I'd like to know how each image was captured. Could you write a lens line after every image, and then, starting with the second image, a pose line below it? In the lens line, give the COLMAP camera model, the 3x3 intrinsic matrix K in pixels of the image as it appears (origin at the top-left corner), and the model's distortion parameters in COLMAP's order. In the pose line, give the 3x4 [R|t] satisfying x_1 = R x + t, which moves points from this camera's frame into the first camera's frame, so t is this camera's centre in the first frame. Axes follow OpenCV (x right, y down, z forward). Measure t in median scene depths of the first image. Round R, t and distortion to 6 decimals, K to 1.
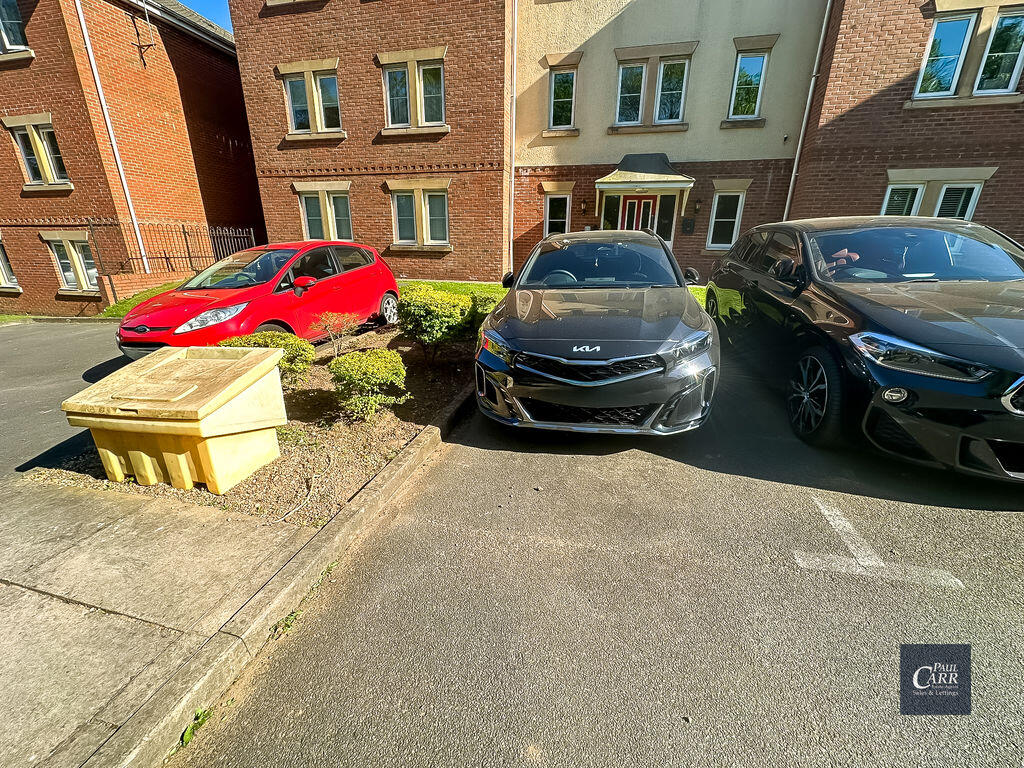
lens RADIAL K [[407.8, 0, 511.6], [0, 407.8, 382.3], [0, 0, 1]] dist [-0.003215, 0.000004]
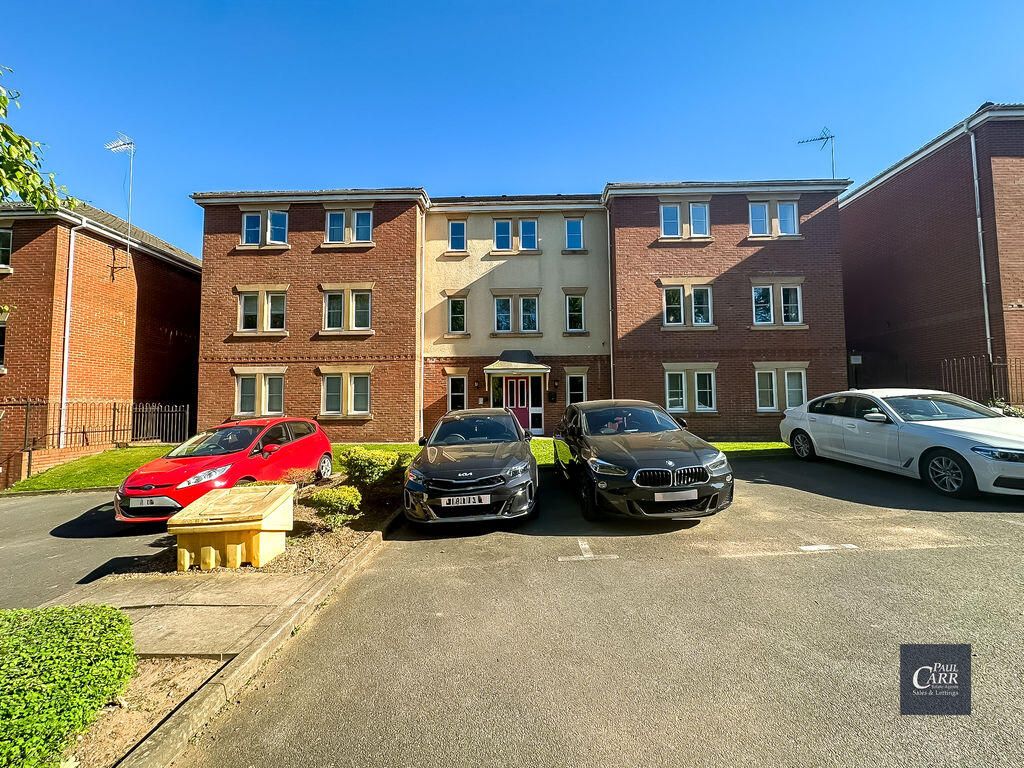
lens RADIAL K [[407.8, 0, 511.6], [0, 407.8, 382.3], [0, 0, 1]] dist [-0.003215, 0.000004]
pose [[0.975506, -0.009489, 0.219770, -0.006769], [0.090453, 0.928001, -0.361430, 0.062704], [-0.200517, 0.372456, 0.906129, -0.262697]]
